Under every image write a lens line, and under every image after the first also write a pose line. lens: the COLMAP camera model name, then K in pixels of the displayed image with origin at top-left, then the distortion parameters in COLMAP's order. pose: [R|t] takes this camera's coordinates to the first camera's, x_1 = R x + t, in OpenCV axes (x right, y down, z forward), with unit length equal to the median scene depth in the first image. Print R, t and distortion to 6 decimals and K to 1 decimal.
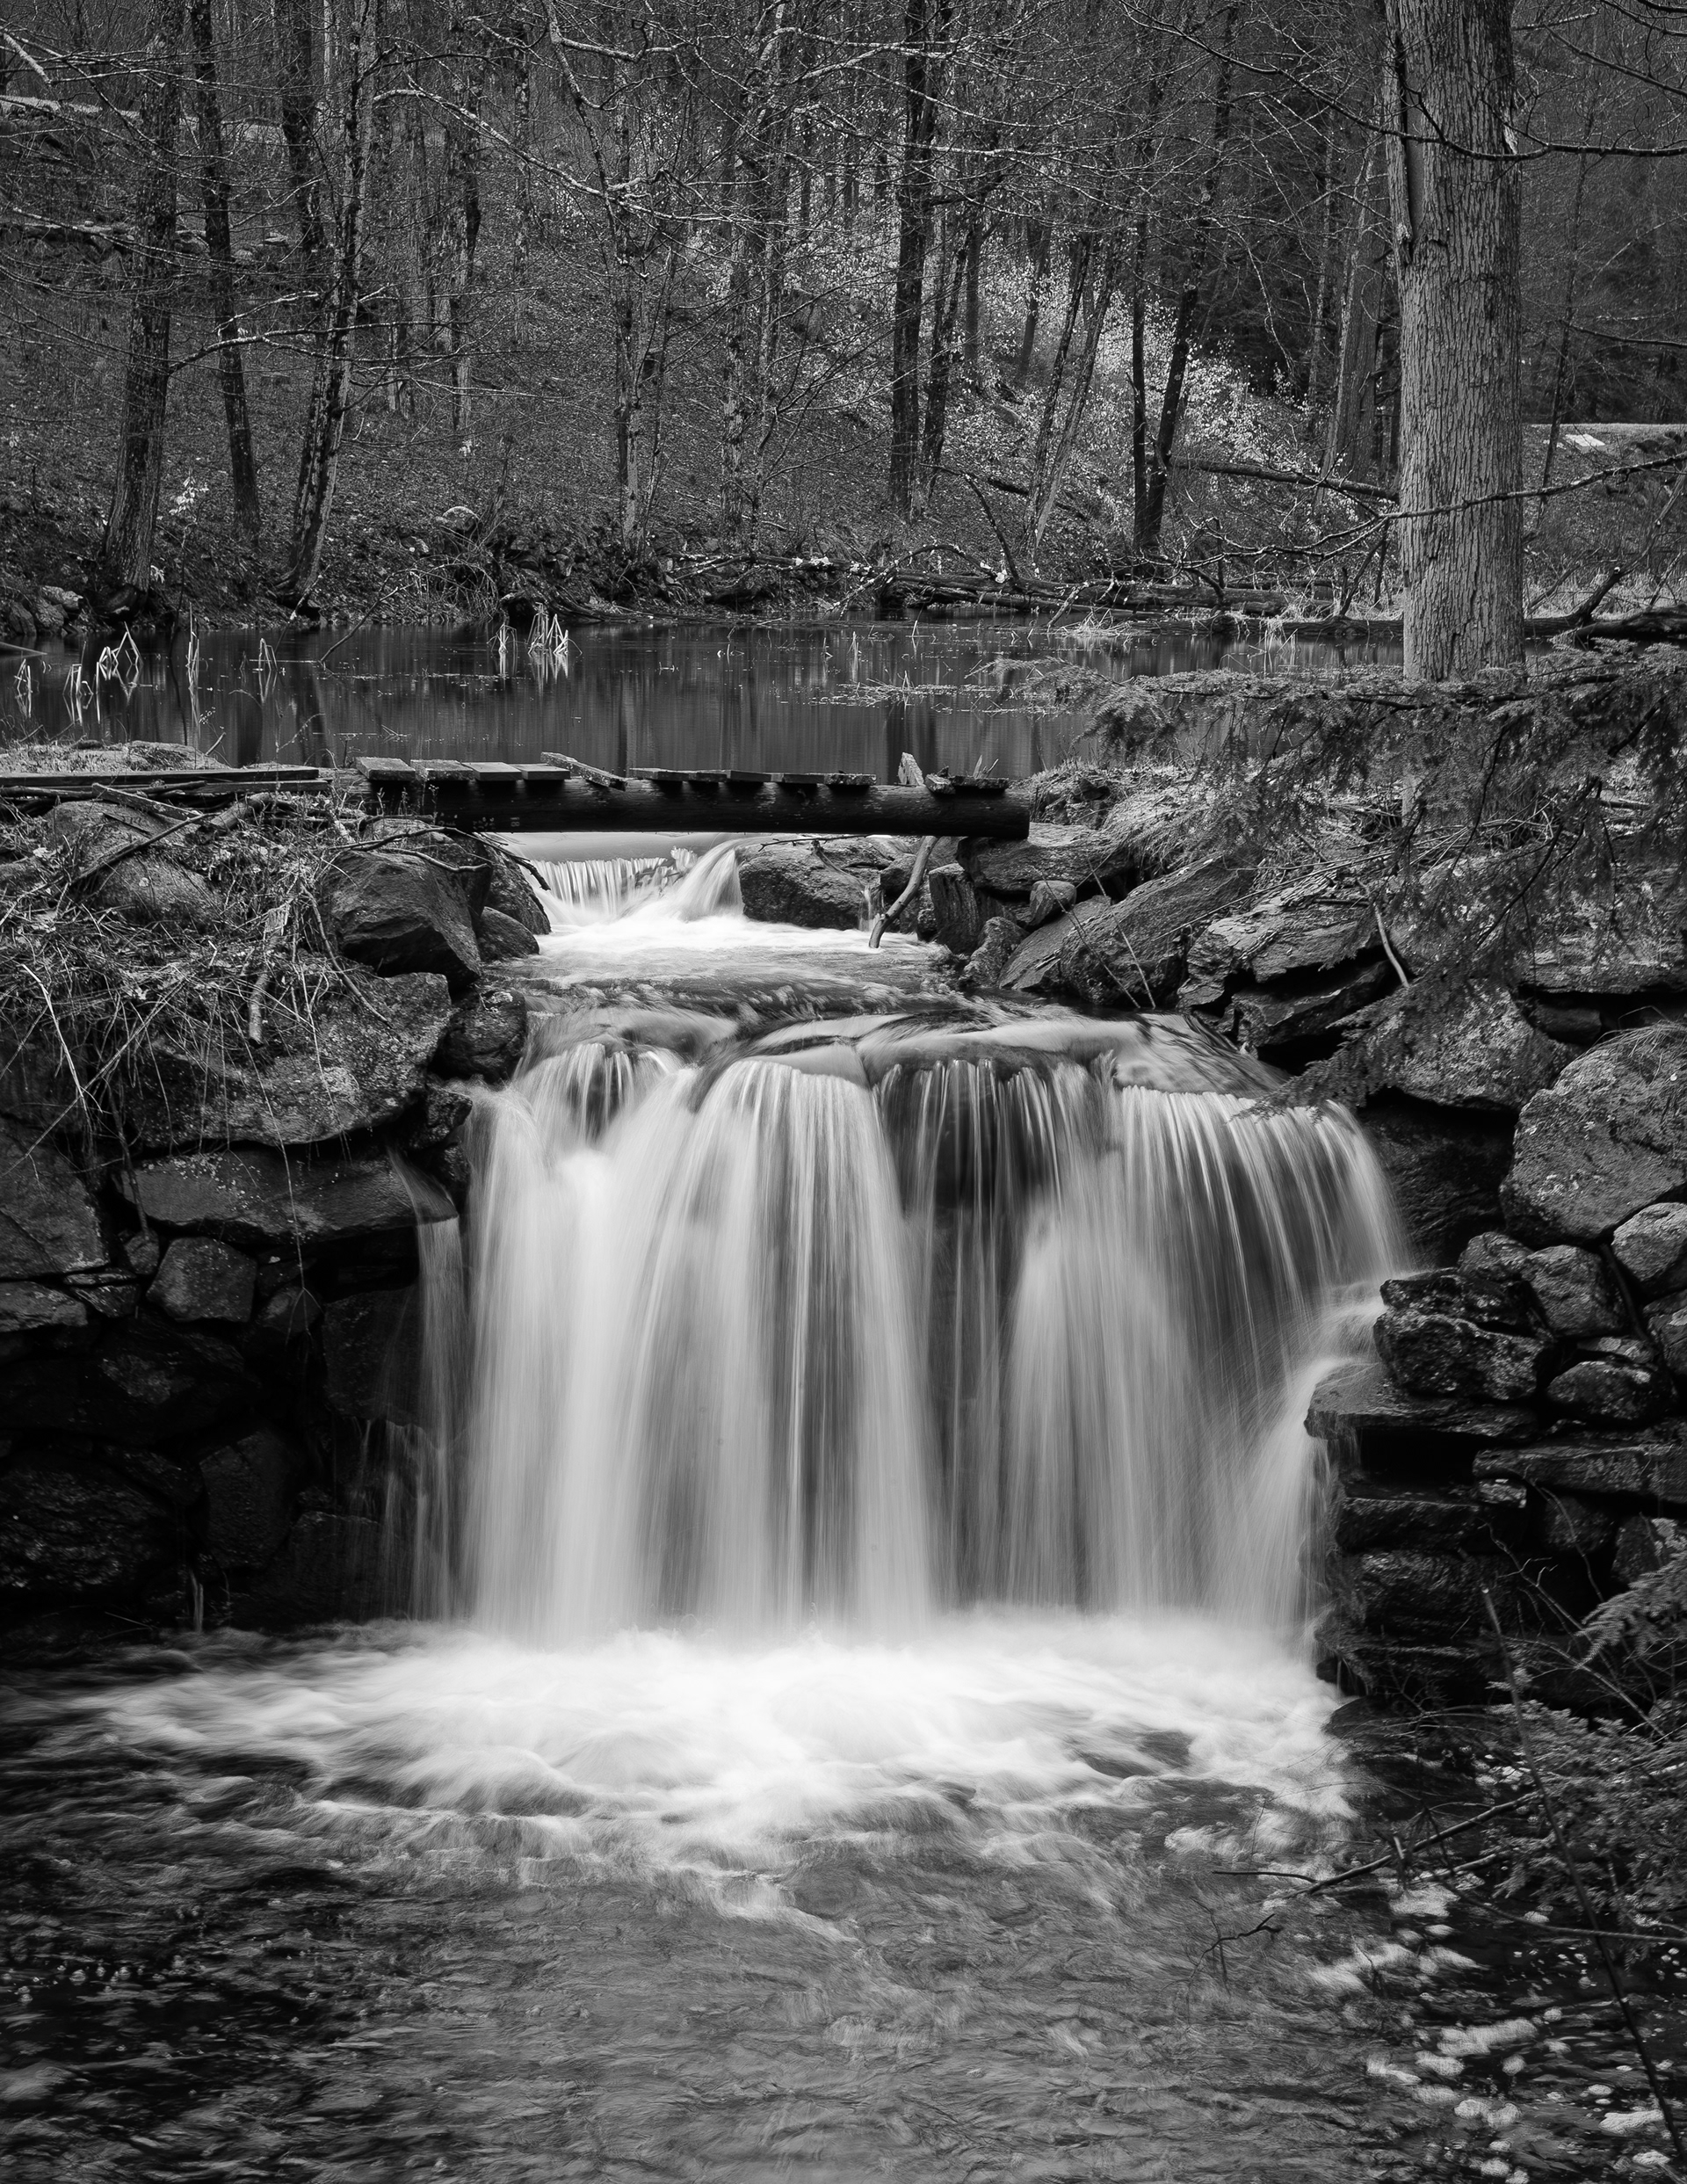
lens RADIAL K [[4036.0, 0, 887.7], [0, 4036.0, 1267.4], [0, 0, 1]] dist [0.175543, 0.172173]
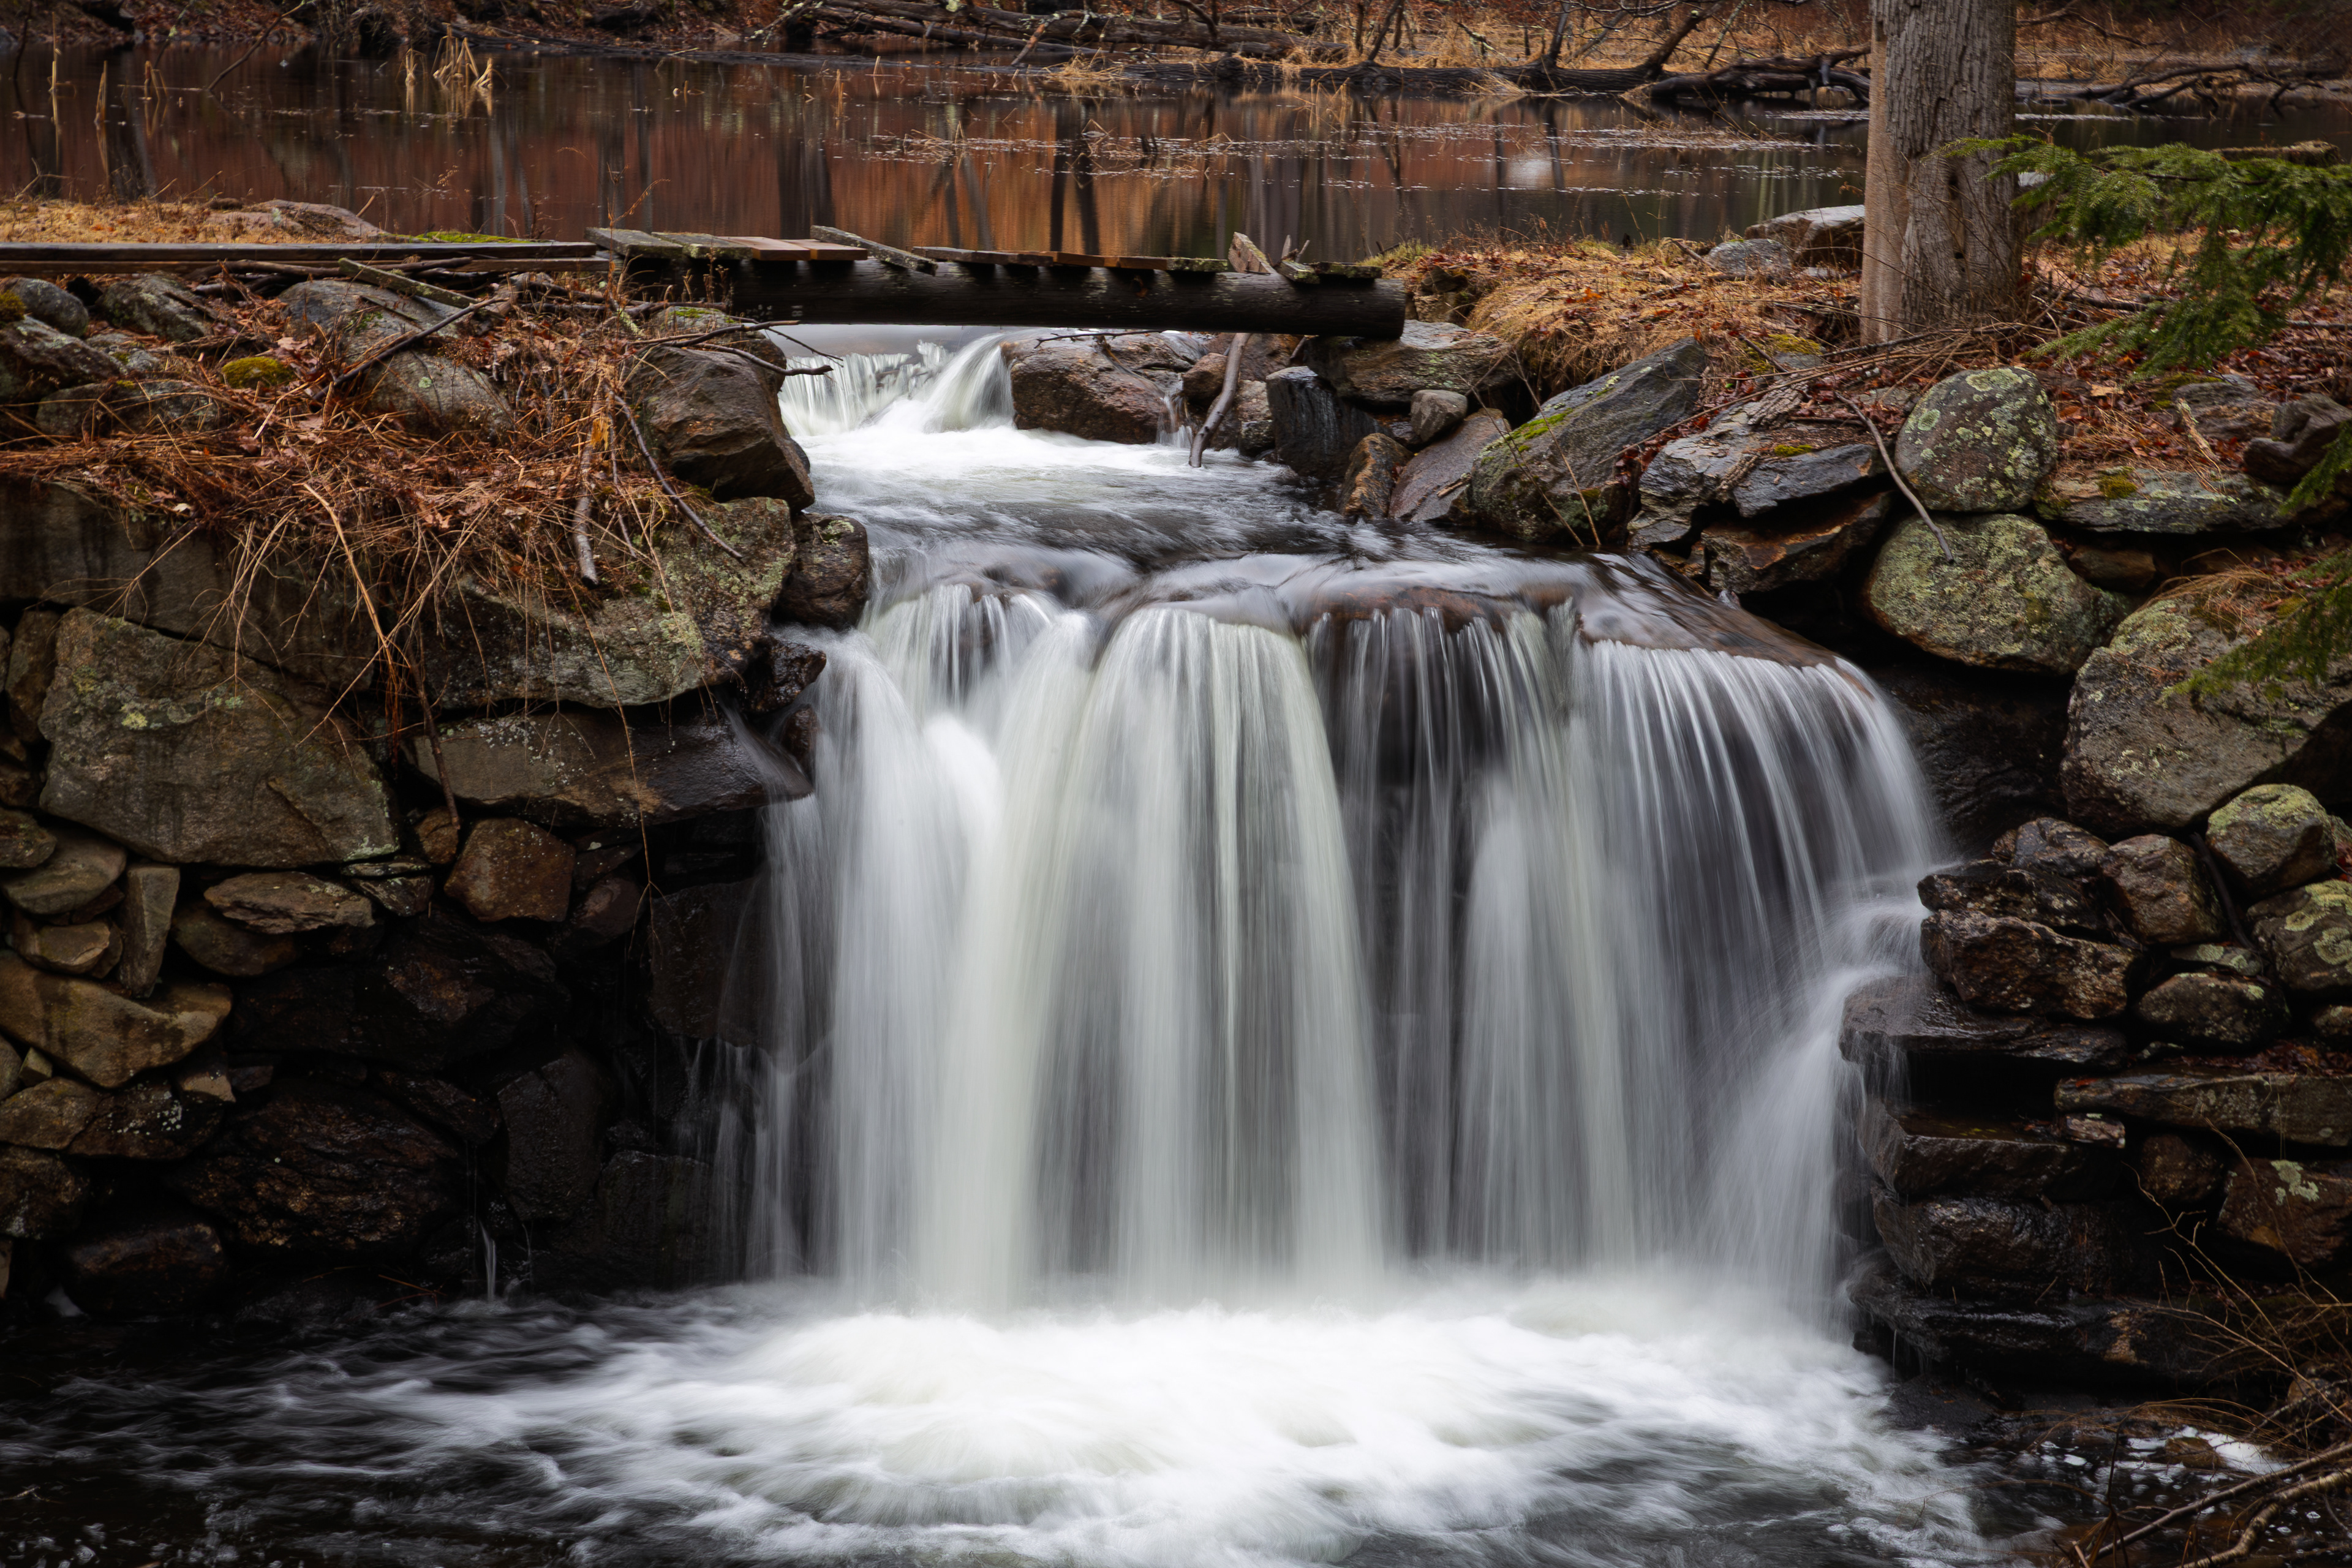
lens RADIAL K [[4772.8, 0, 1188.1], [0, 4772.8, 913.3], [0, 0, 1]] dist [0.260774, 0.429165]
pose [[0.996175, 0.002216, 0.087347, -0.111478], [-0.003772, 0.999837, 0.017651, -0.005650], [-0.087294, -0.017913, 0.996022, 0.019972]]
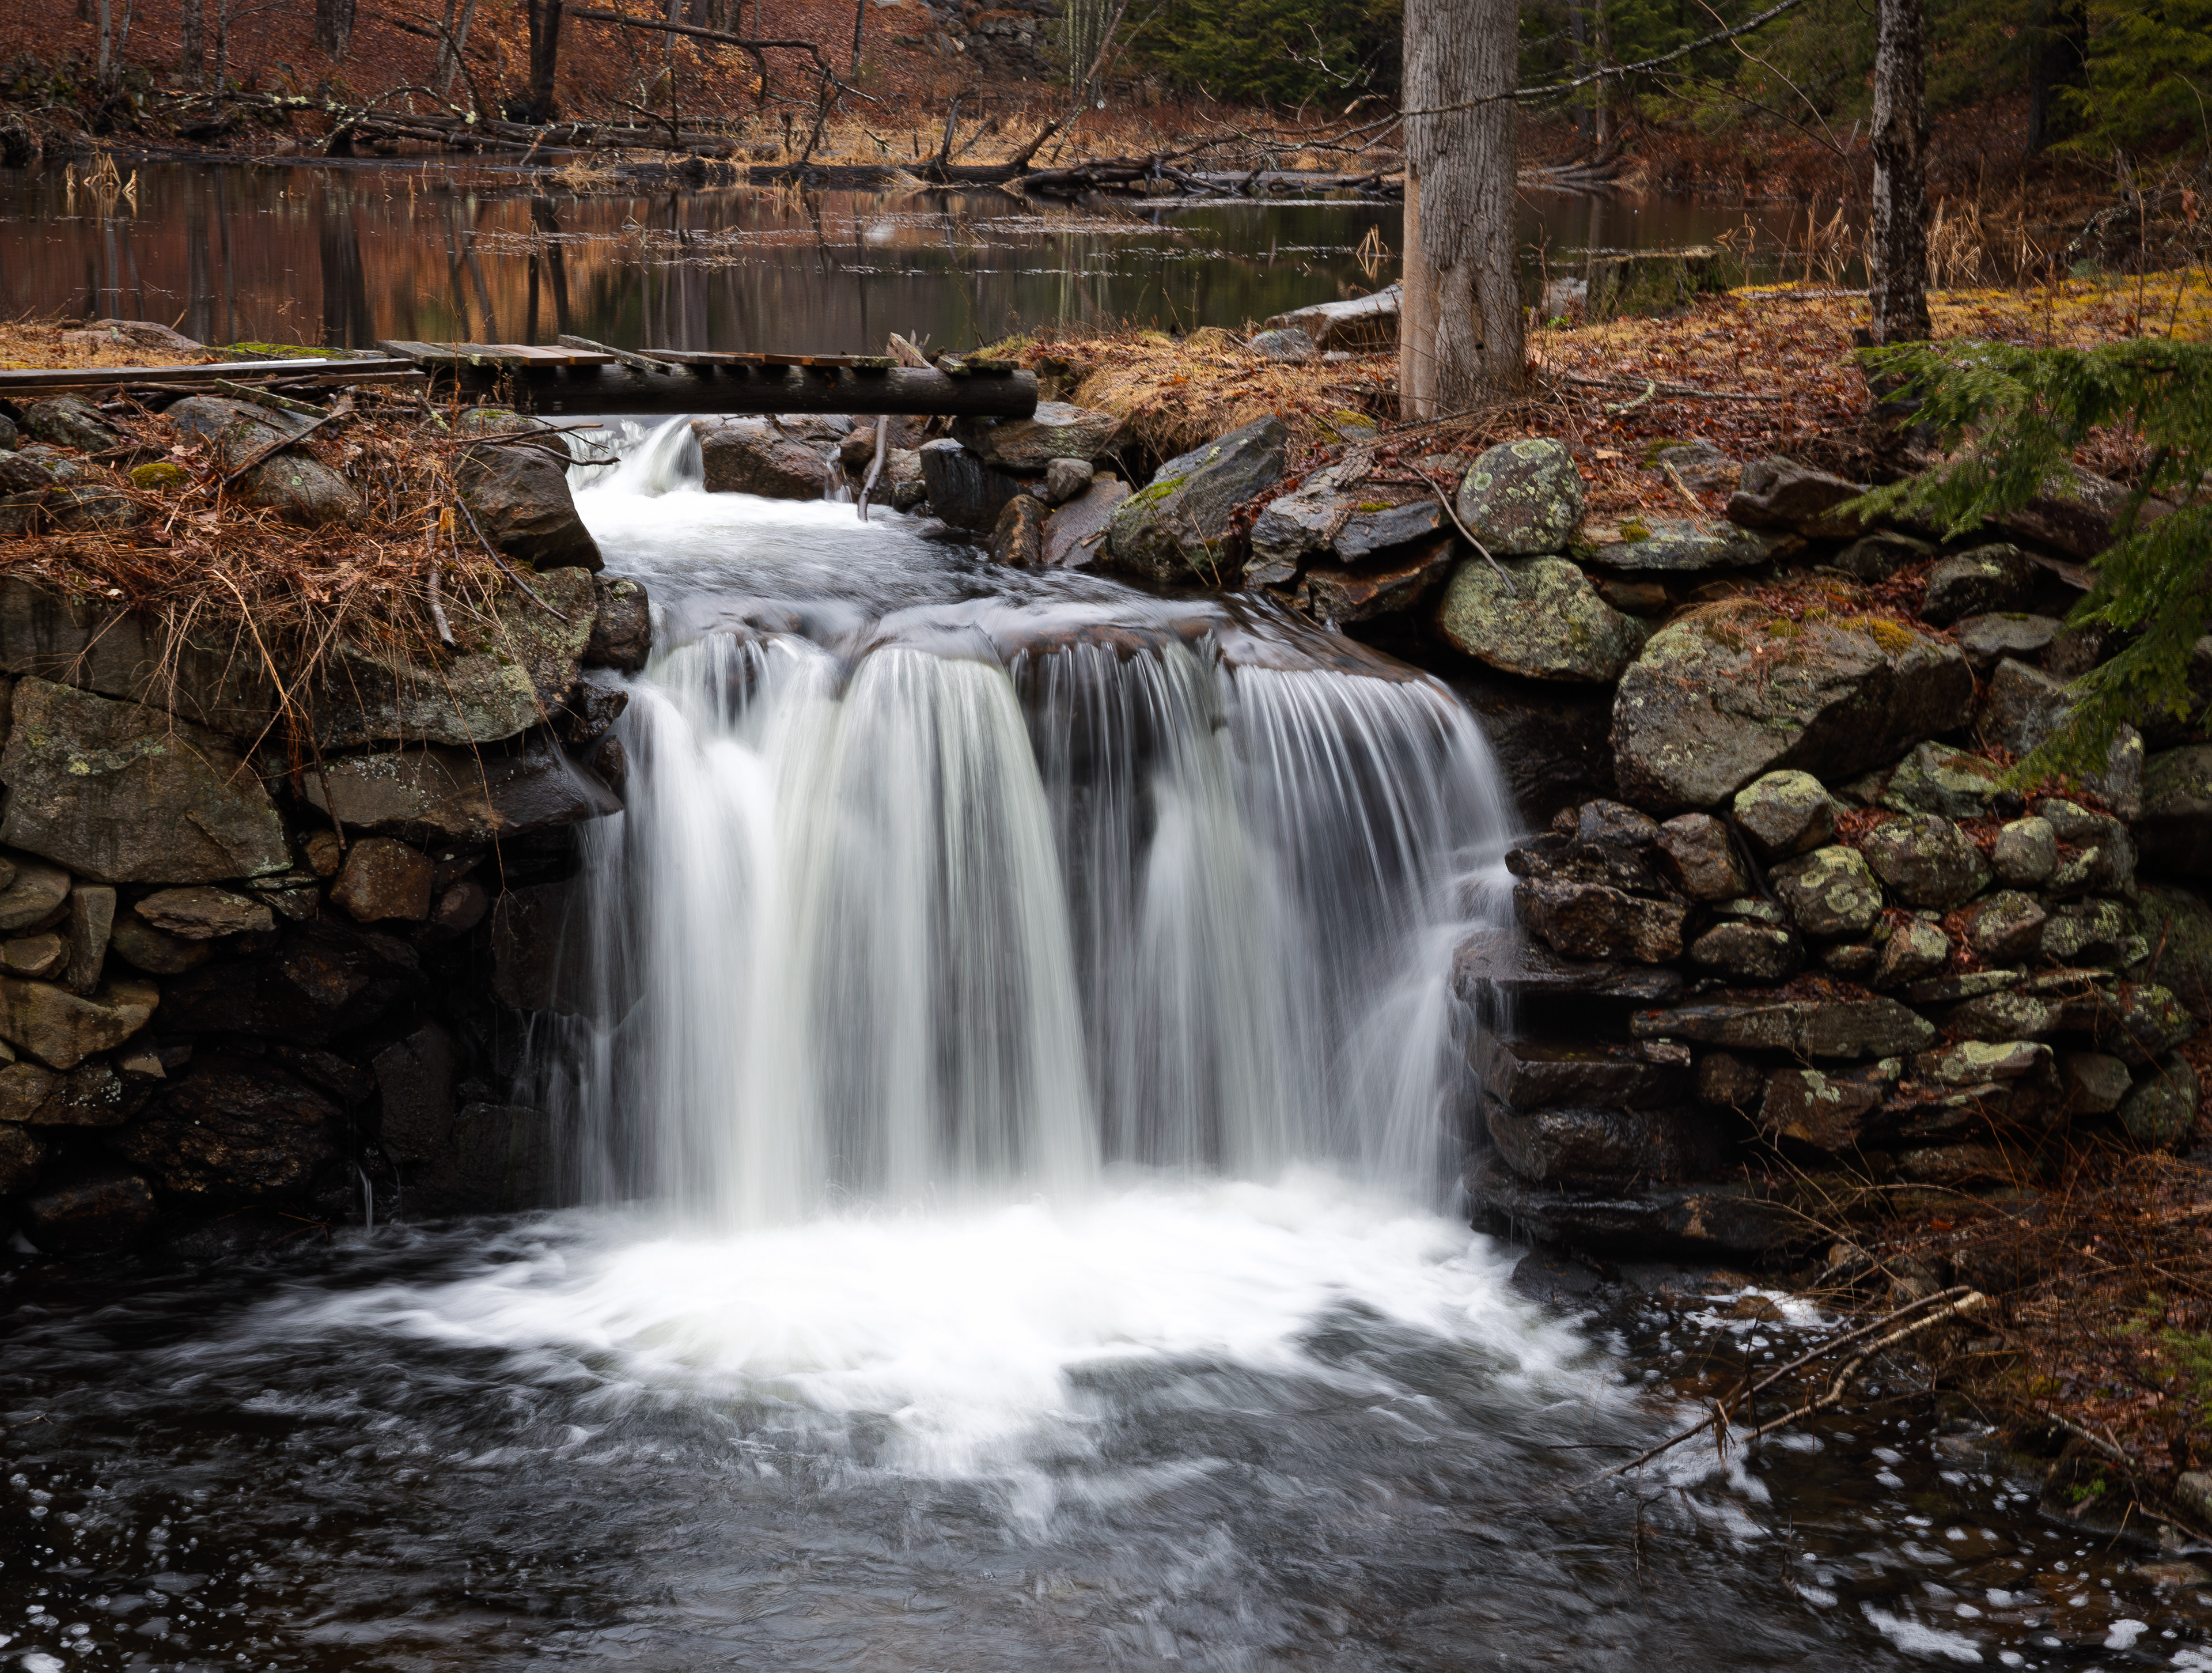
lens RADIAL K [[3667.0, 0, 943.5], [0, 3667.0, 847.3], [0, 0, 1]] dist [0.158670, 0.115758]
pose [[0.985847, -0.026344, 0.165564, -0.173866], [0.021869, 0.999346, 0.028799, -0.026742], [-0.166214, -0.024771, 0.985778, 0.076362]]
